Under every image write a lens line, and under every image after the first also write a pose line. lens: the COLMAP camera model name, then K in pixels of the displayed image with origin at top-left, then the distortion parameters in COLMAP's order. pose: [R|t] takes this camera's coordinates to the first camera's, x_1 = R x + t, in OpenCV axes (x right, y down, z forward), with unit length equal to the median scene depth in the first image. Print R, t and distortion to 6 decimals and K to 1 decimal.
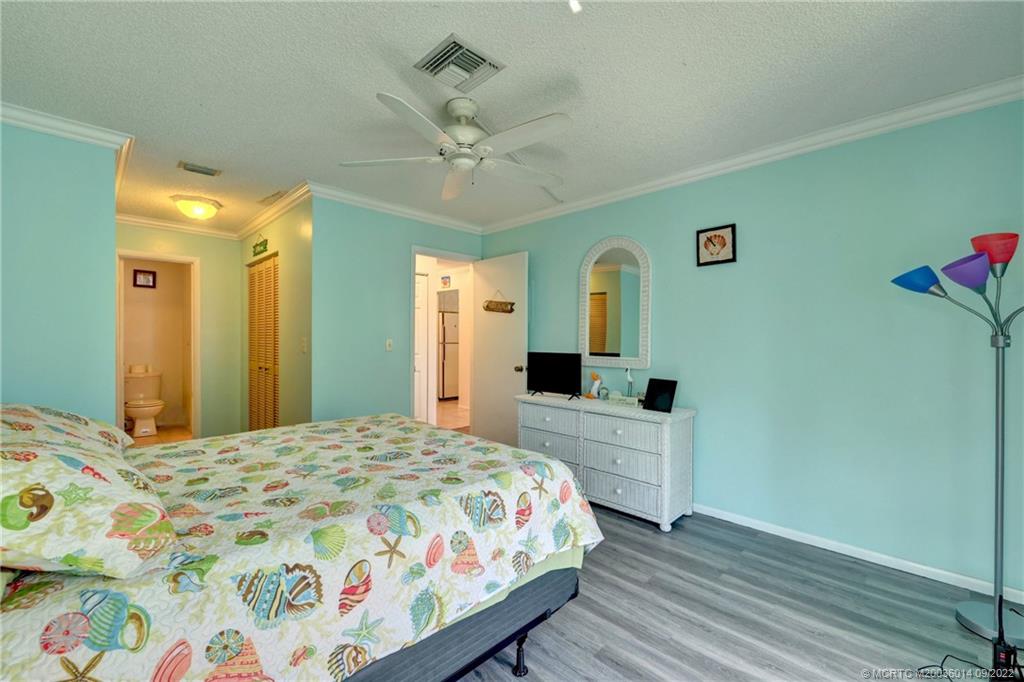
lens RADIAL K [[424.9, 0, 511.1], [0, 424.9, 339.1], [0, 0, 1]] dist [-0.000600, -0.000694]
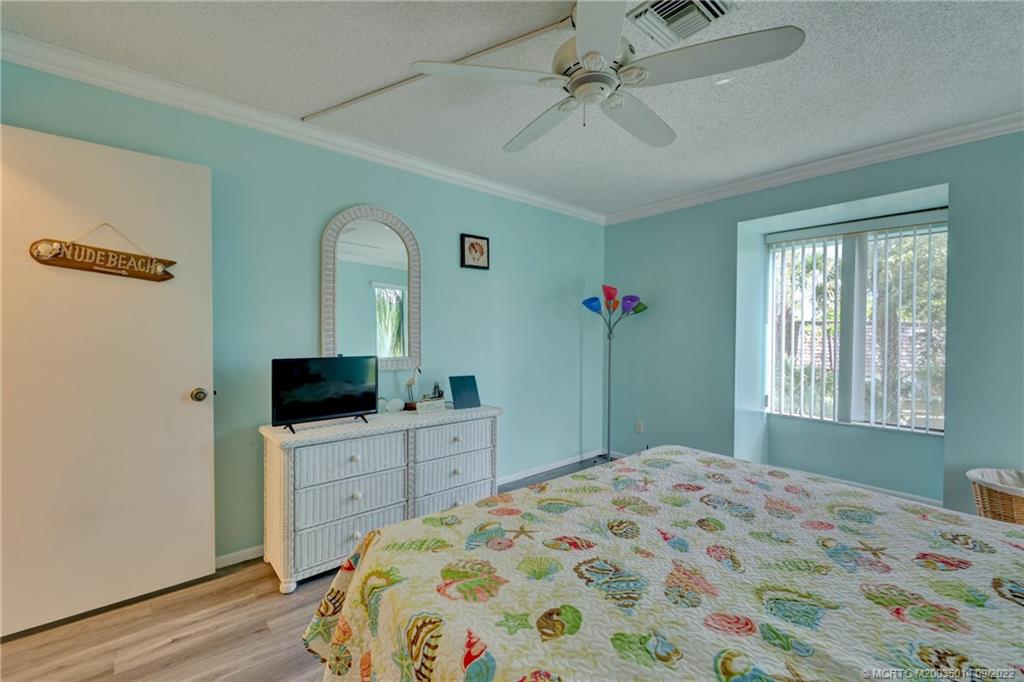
lens RADIAL K [[426.6, 0, 509.2], [0, 426.6, 338.9], [0, 0, 1]] dist [-0.001032, -0.000195]
pose [[0.070897, -0.017263, 0.997334, -1.060521], [-0.003938, 0.999838, 0.017586, -0.016909], [-0.997476, -0.005174, 0.070817, 1.365875]]
